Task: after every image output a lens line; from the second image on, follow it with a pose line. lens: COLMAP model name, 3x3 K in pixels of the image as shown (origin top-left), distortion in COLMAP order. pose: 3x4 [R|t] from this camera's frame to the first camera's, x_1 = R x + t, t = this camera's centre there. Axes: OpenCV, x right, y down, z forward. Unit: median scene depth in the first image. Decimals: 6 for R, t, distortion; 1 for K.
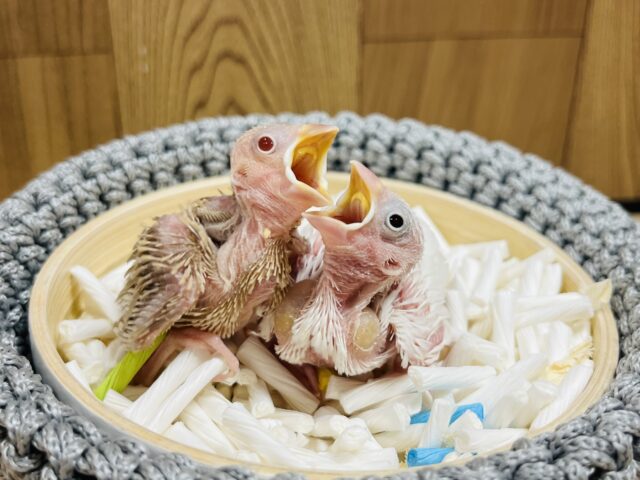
lens RADIAL K [[726.3, 0, 319.9], [0, 726.3, 238.5], [0, 0, 1]] dist [0.010869, 0.000000]
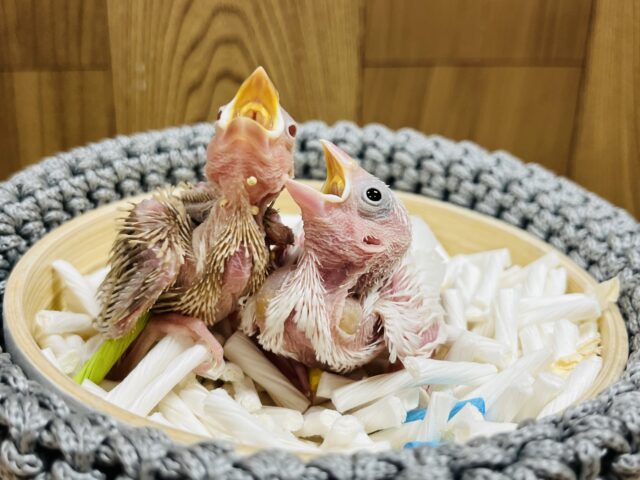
lens RADIAL K [[726.3, 0, 322.1], [0, 726.3, 245.3], [0, 0, 1]] dist [0.010869, 0.000000]
pose [[0.999826, 0.018470, 0.002575, 0.006986], [-0.018196, 0.996450, -0.082201, 0.076802], [-0.004084, 0.082140, 0.996612, 0.038233]]
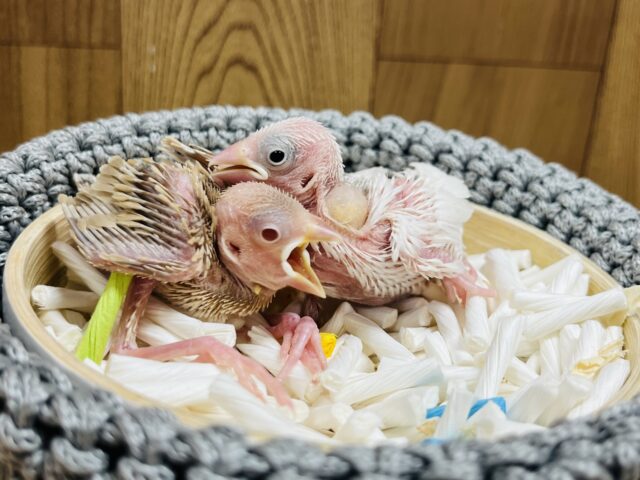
lens RADIAL K [[726.3, 0, 315.2], [0, 726.3, 243.6], [0, 0, 1]] dist [0.010869, 0.000000]
pose [[0.997710, 0.067521, 0.003842, -0.016050], [-0.066874, 0.993436, -0.092804, 0.095003], [-0.010083, 0.092335, 0.995677, 0.071952]]
